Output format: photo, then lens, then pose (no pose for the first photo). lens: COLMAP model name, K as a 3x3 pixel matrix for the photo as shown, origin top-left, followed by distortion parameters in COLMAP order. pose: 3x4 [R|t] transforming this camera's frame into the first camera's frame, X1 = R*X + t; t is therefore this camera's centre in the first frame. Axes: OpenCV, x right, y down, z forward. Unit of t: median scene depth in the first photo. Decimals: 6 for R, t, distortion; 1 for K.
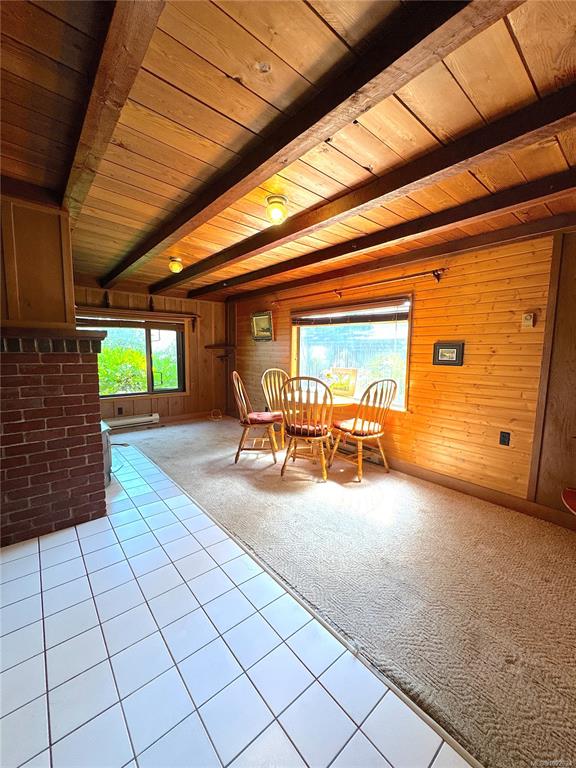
lens RADIAL K [[306.3, 0, 289.7], [0, 306.3, 382.7], [0, 0, 1]] dist [-0.000586, -0.000427]
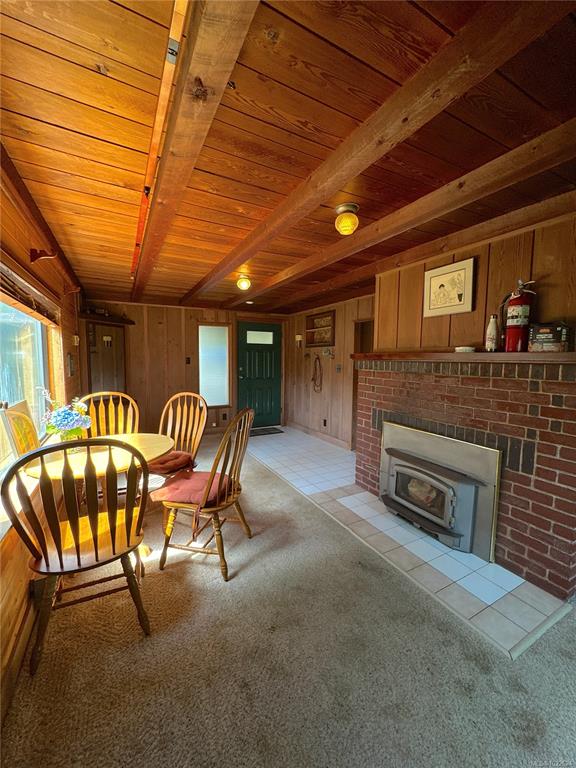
lens RADIAL K [[306.3, 0, 288.9], [0, 306.3, 383.4], [0, 0, 1]] dist [-0.000586, -0.000427]
pose [[-0.978733, -0.040883, 0.201025, -0.347898], [-0.000672, 0.980574, 0.196148, -0.181939], [-0.205139, 0.191841, -0.959747, 1.427093]]
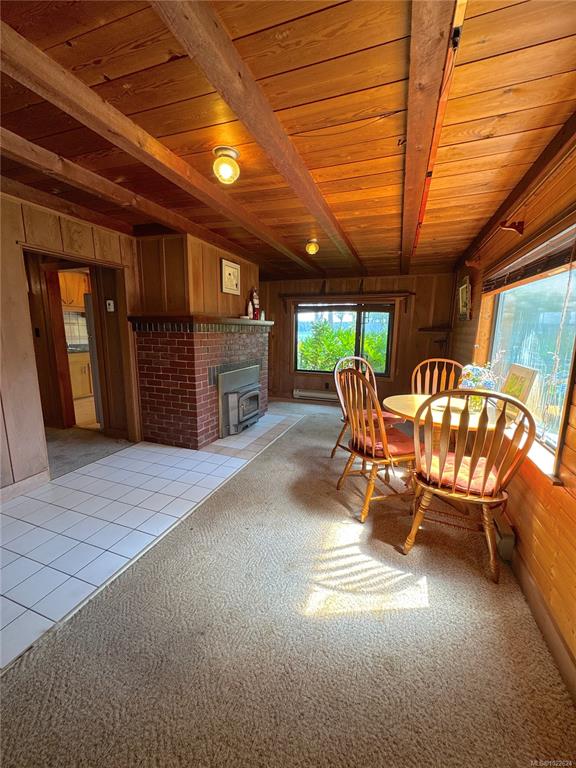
lens RADIAL K [[306.3, 0, 287.5], [0, 306.3, 383.0], [0, 0, 1]] dist [-0.000586, -0.000427]
pose [[0.489295, 0.143058, -0.860305, 0.460301], [-0.099513, 0.989170, 0.107889, -0.036202], [0.866423, 0.032822, 0.498232, 0.393831]]
